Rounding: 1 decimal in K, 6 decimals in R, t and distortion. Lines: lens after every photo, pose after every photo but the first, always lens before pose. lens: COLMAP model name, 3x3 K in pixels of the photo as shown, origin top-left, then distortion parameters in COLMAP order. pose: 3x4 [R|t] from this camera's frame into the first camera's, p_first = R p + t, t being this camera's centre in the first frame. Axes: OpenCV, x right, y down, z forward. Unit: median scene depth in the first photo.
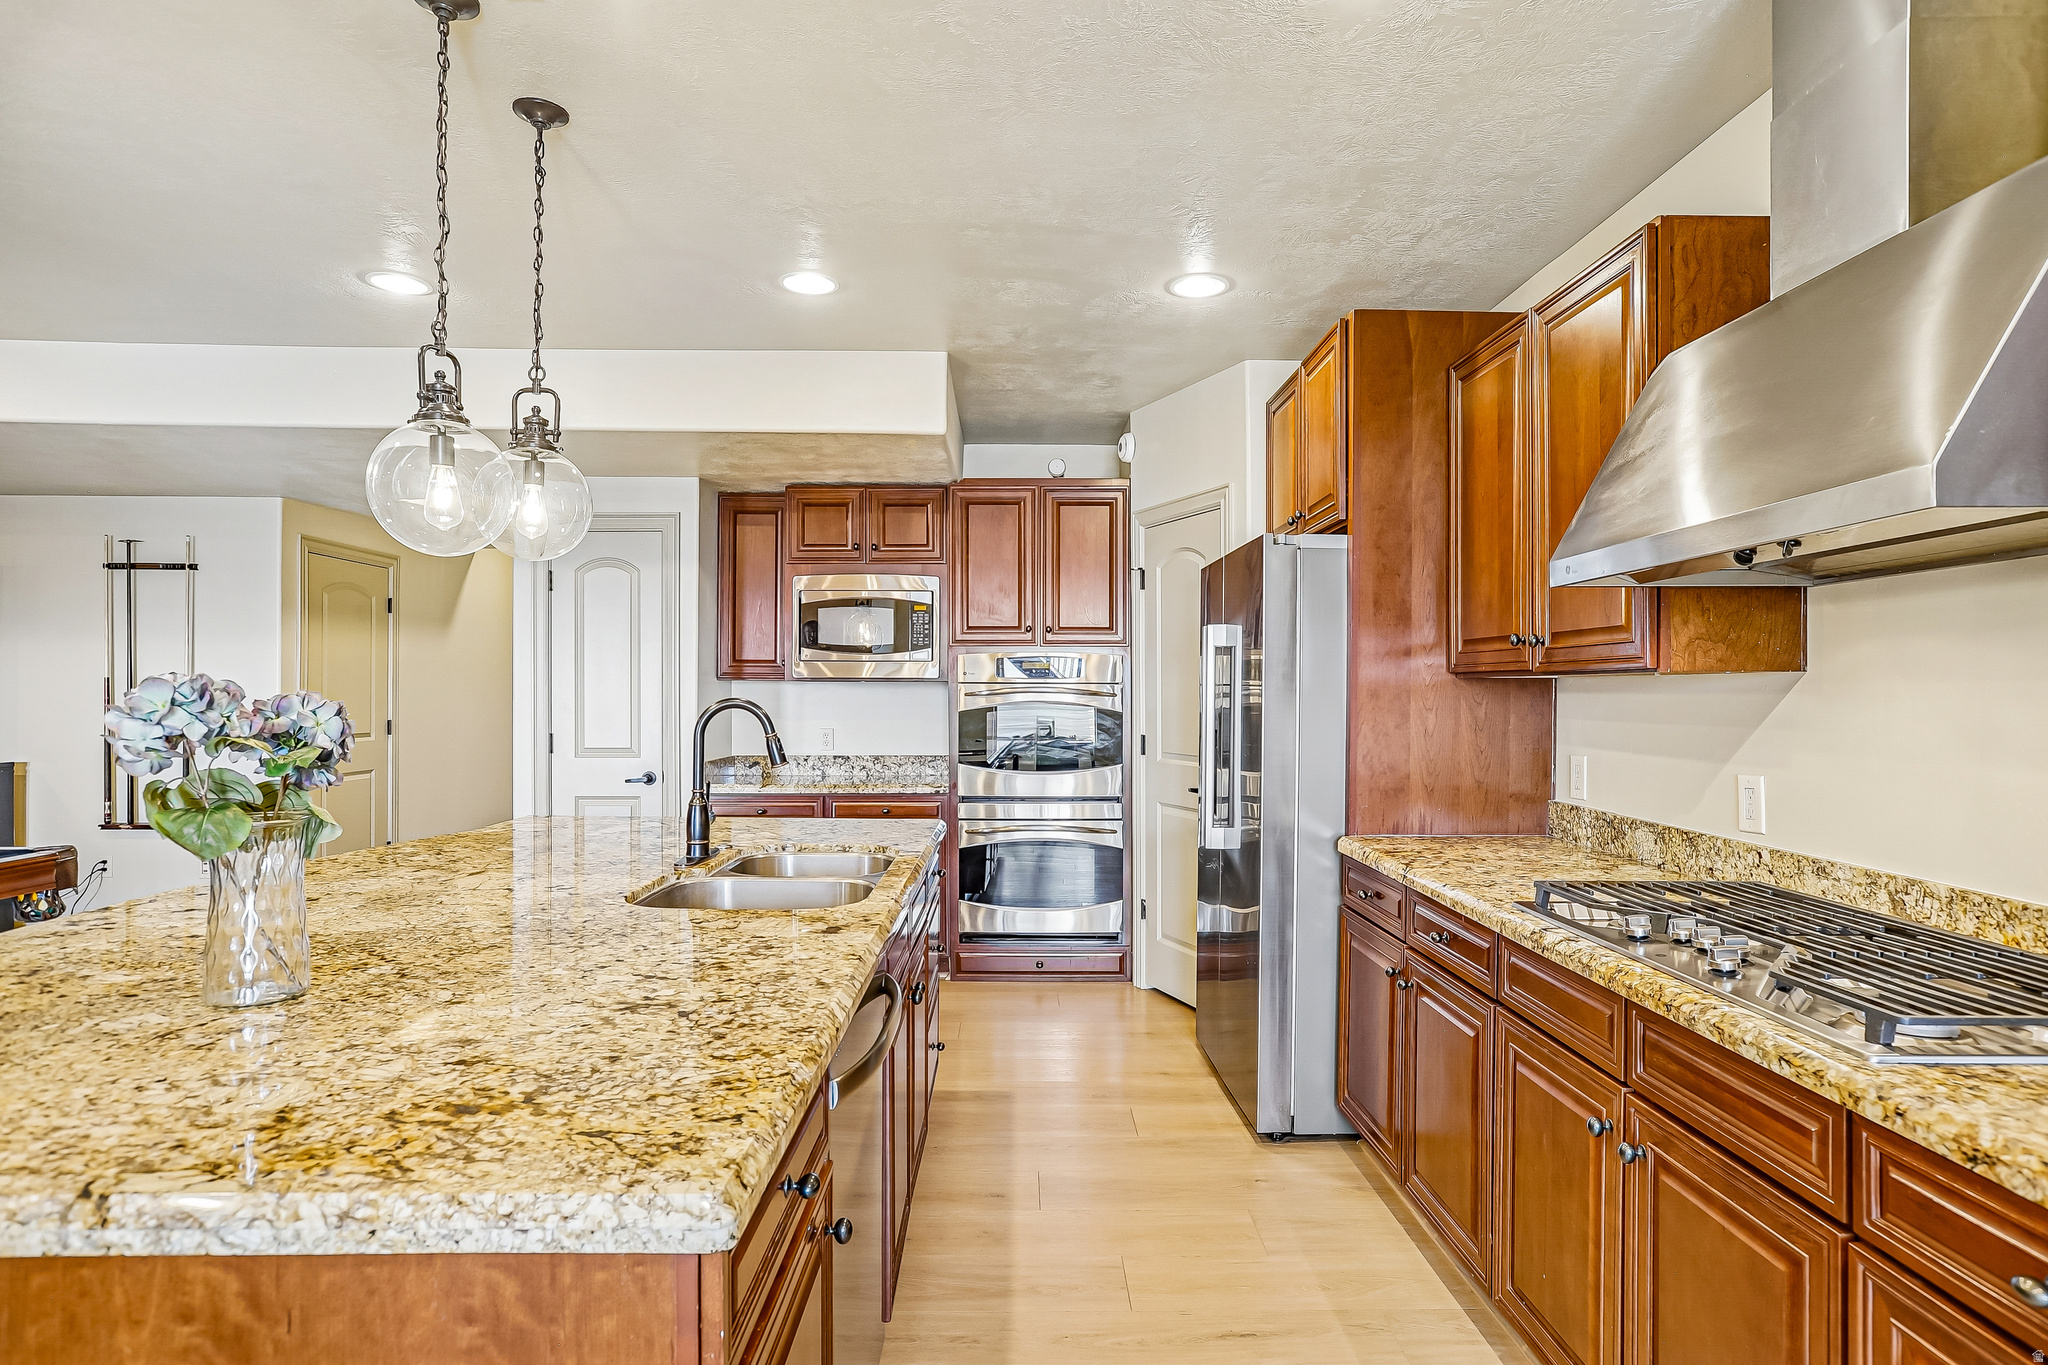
lens RADIAL K [[1106.9, 0, 1029.0], [0, 1106.9, 699.9], [0, 0, 1]] dist [-0.064822, 0.101603]
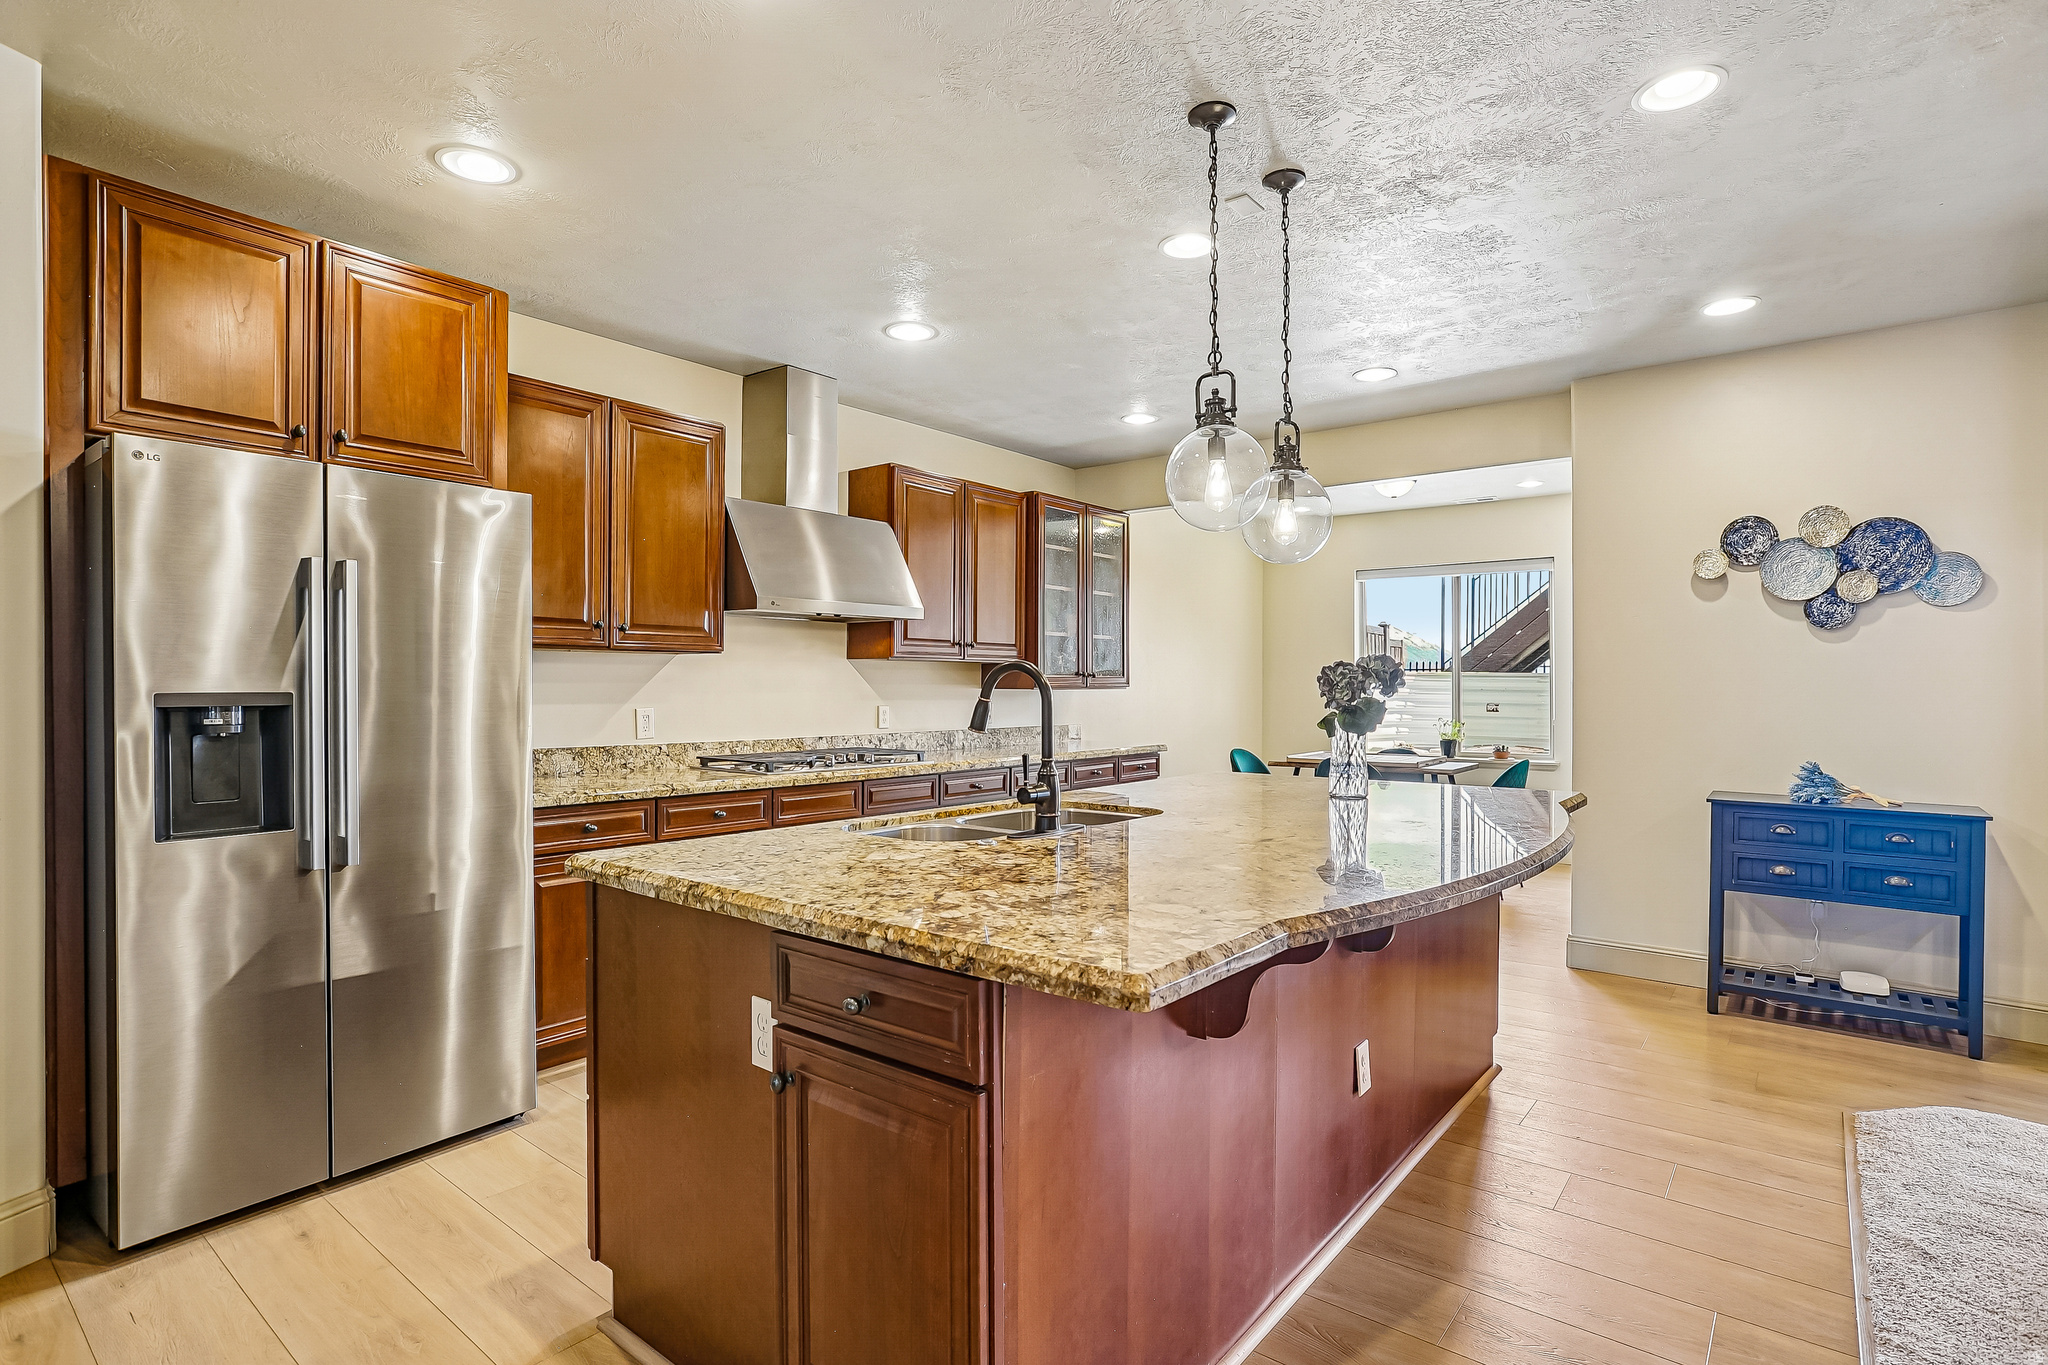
lens RADIAL K [[1064.7, 0, 1024.0], [0, 1064.7, 682.5], [0, 0, 1]] dist [-0.001298, 0.000009]
pose [[-0.786797, -0.005692, 0.617186, -0.457701], [-0.001999, 0.999976, 0.006674, 0.005543], [-0.617209, 0.004017, -0.786789, 0.960304]]
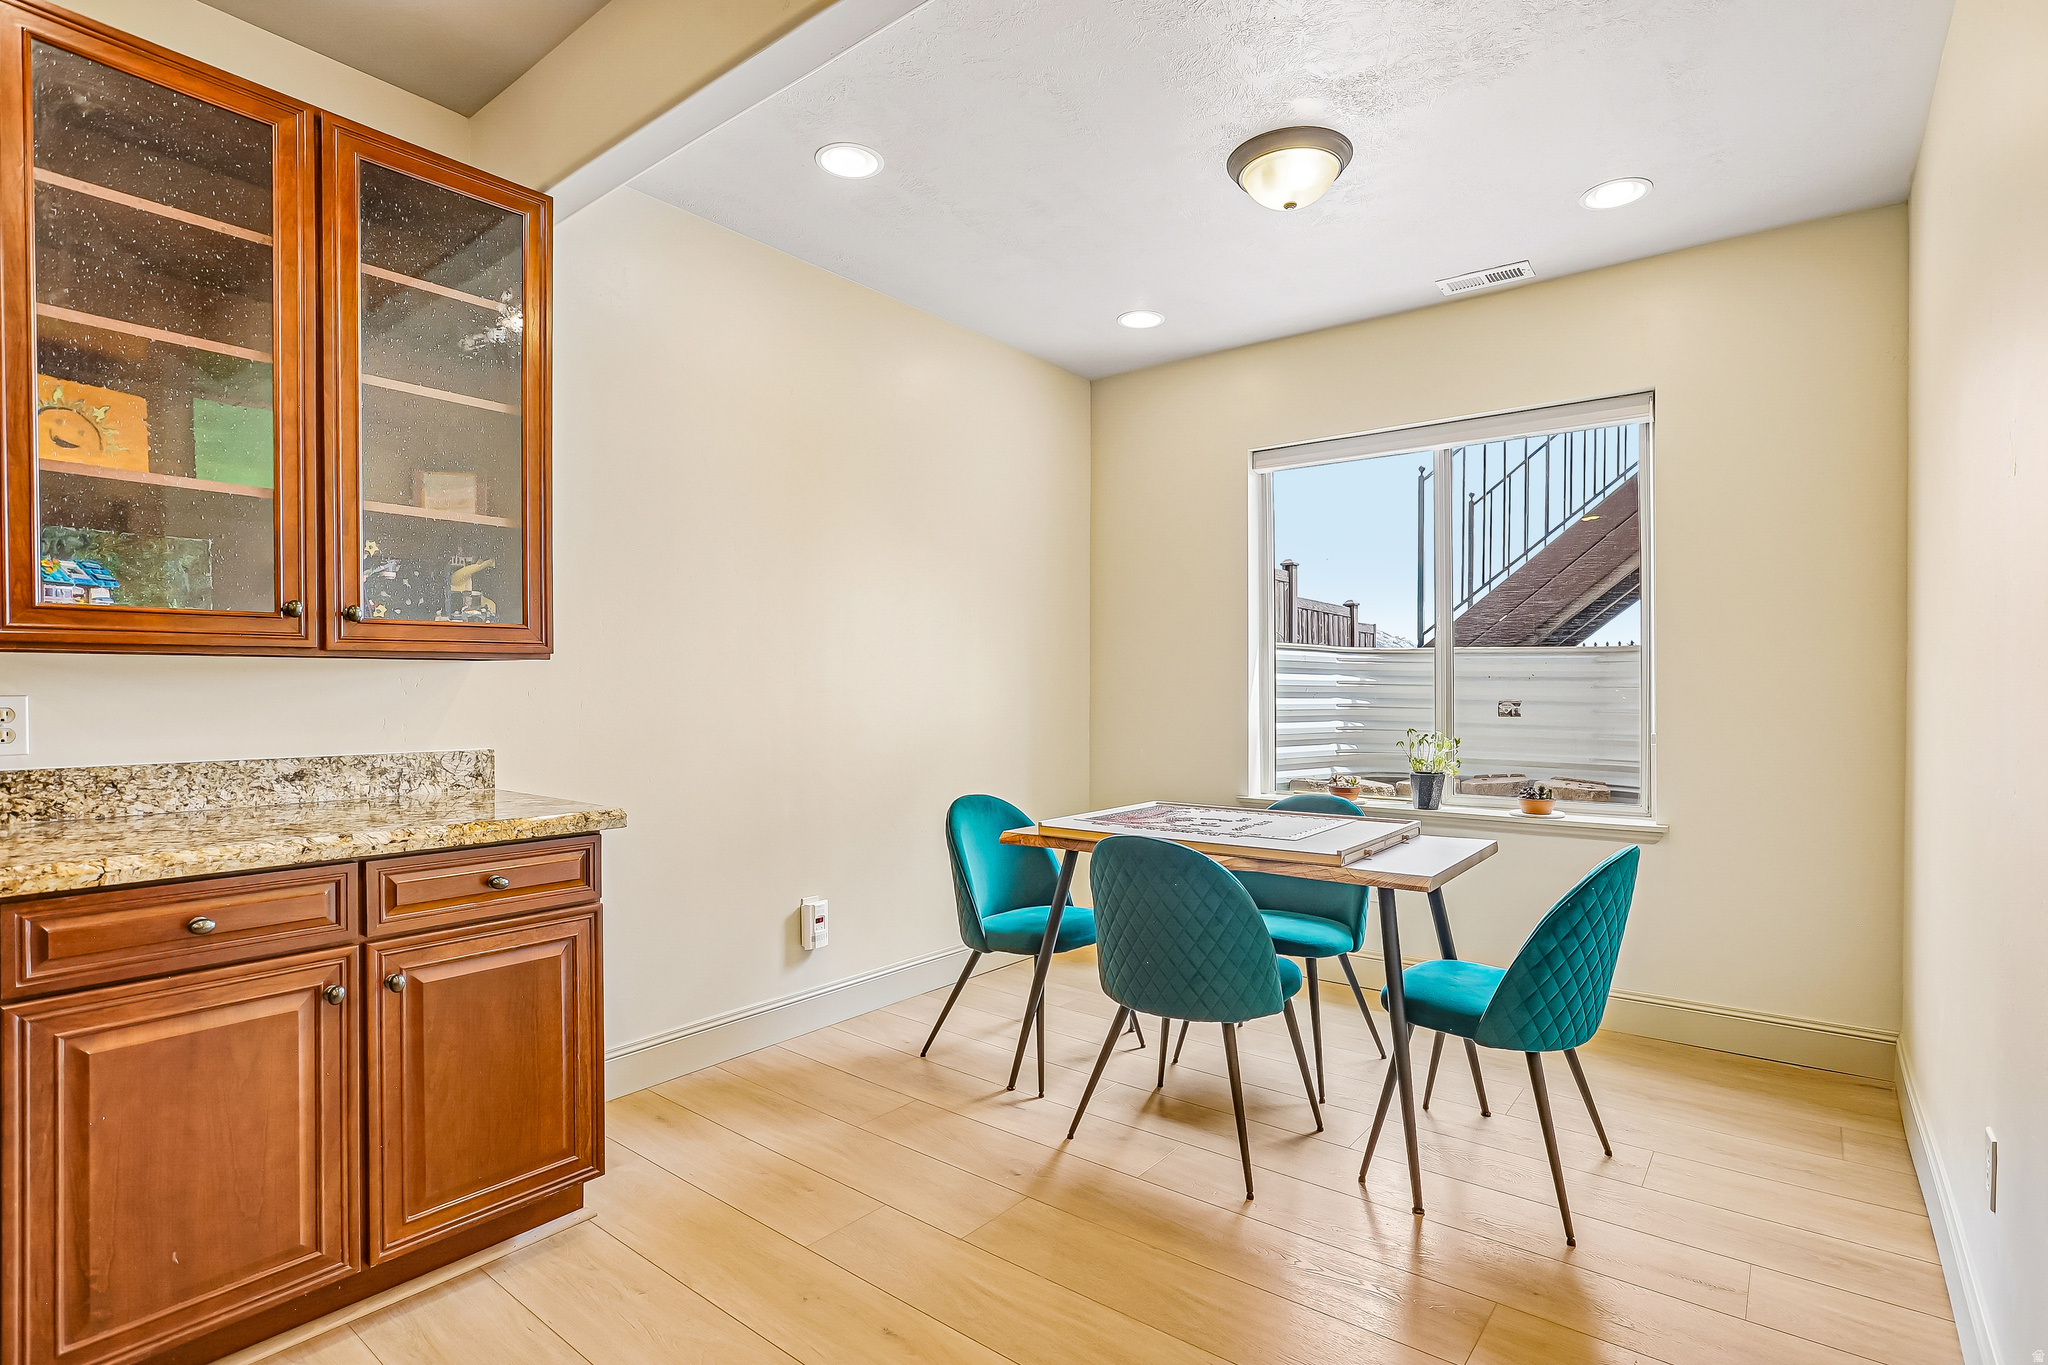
lens RADIAL K [[969.4, 0, 1018.2], [0, 969.4, 700.9], [0, 0, 1]] dist [-0.003042, -0.000242]
pose [[-0.767652, -0.010624, 0.640779, -0.208455], [0.001690, 0.999826, 0.018601, 0.032602], [-0.640865, 0.015362, -0.767500, 0.083652]]
